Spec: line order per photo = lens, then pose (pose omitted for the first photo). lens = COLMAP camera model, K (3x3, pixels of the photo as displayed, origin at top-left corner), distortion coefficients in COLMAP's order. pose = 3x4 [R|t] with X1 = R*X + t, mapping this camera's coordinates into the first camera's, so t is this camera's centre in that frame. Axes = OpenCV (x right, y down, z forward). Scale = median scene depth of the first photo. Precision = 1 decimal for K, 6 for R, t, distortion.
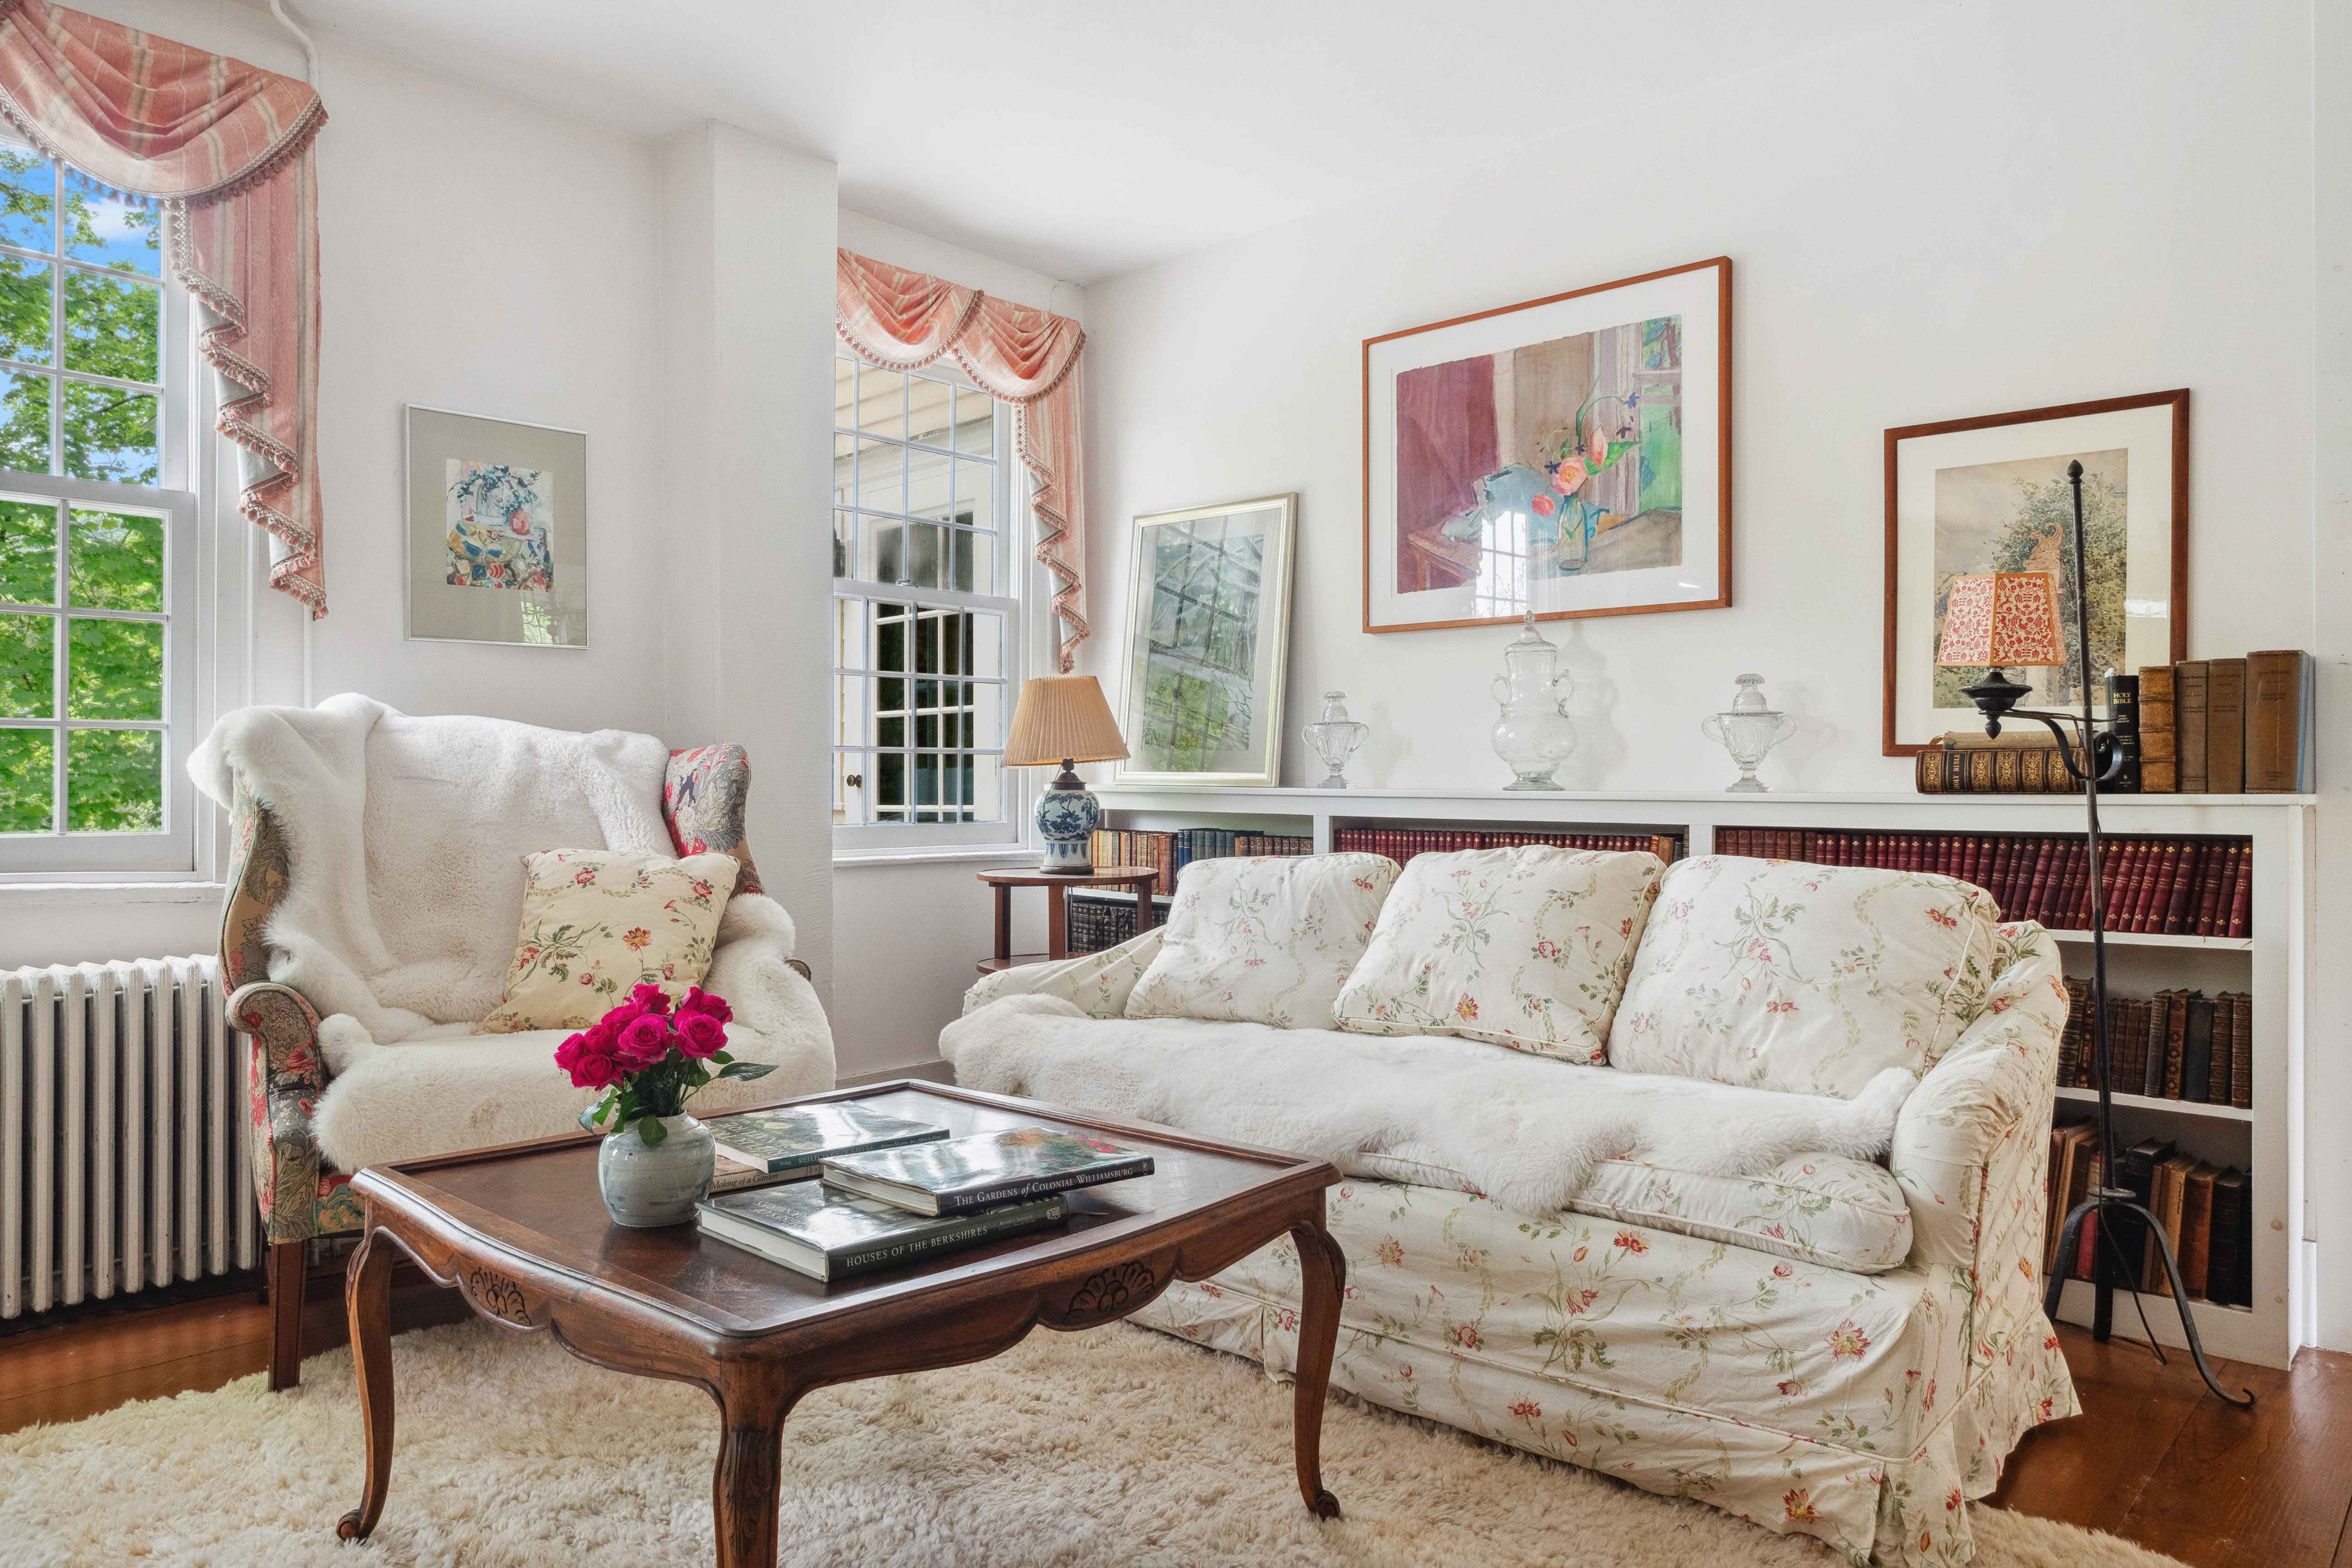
lens RADIAL K [[1503.1, 0, 1173.1], [0, 1503.1, 783.1], [0, 0, 1]] dist [0.000327, -0.000524]
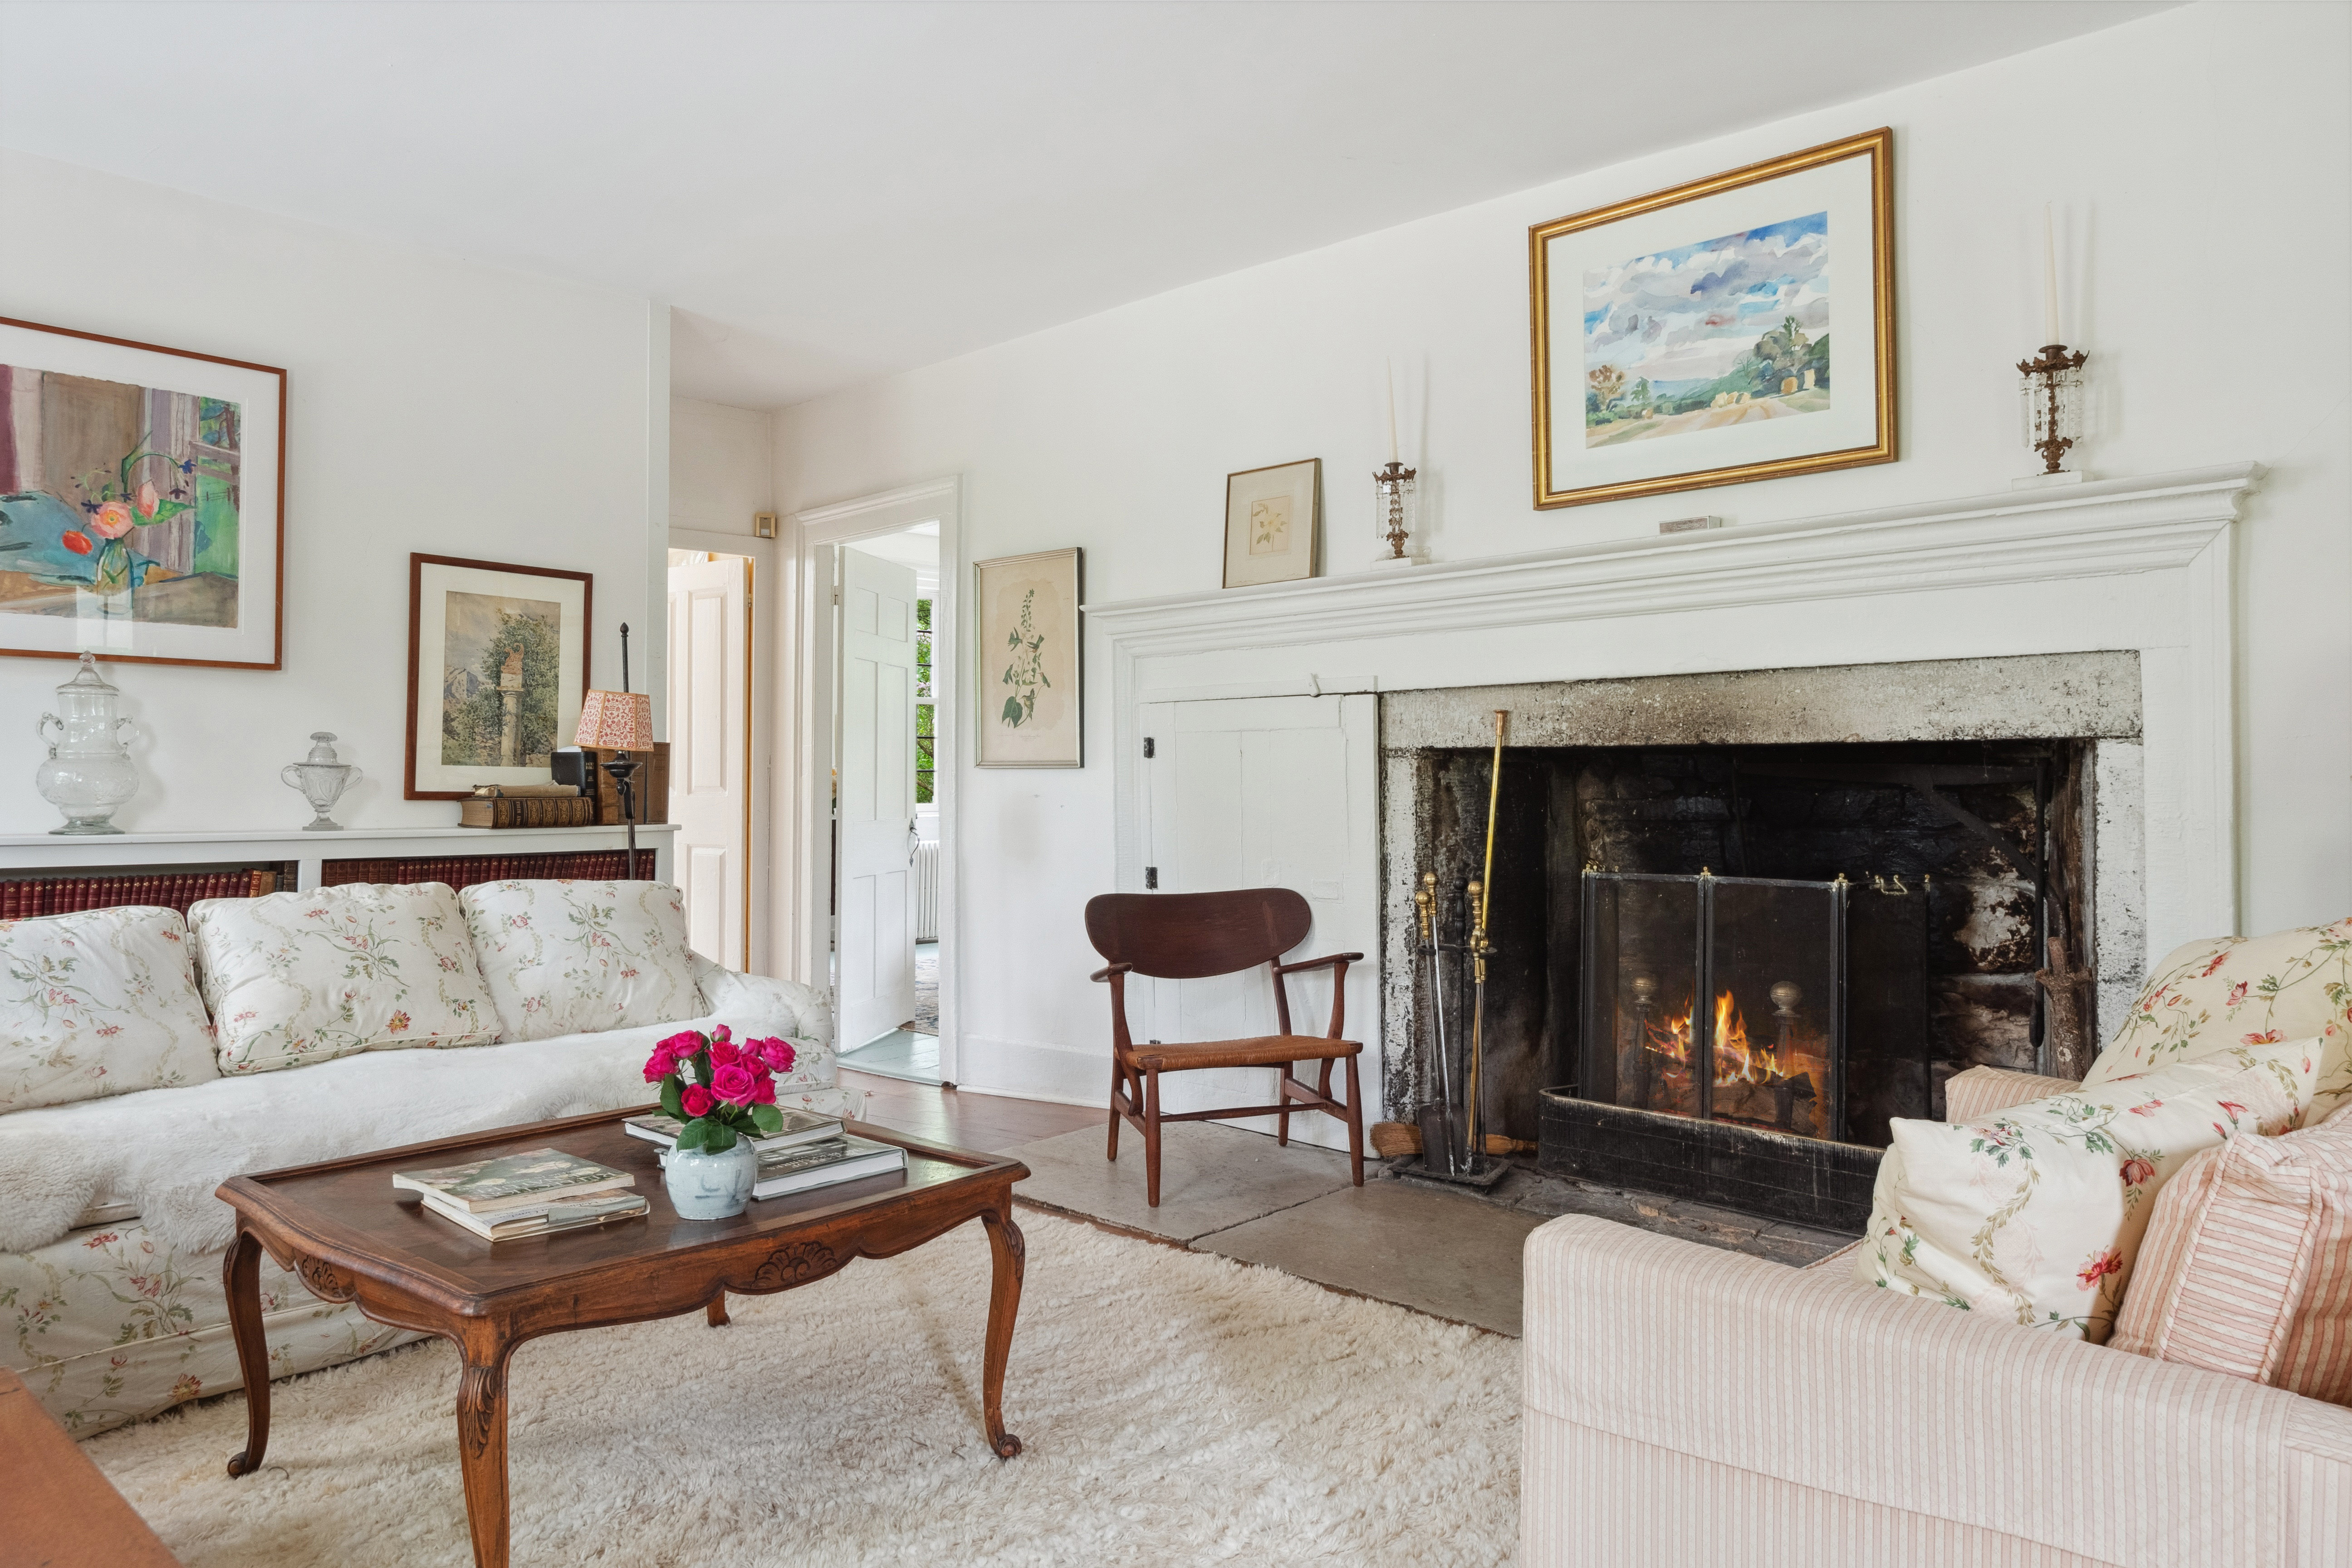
lens RADIAL K [[1503.1, 0, 1172.4], [0, 1503.1, 781.9], [0, 0, 1]] dist [0.000327, -0.000524]
pose [[0.008623, 0.002172, 0.999960, -0.772787], [-0.001534, 0.999996, -0.002158, -0.029977], [-0.999962, -0.001515, 0.008627, 0.298310]]
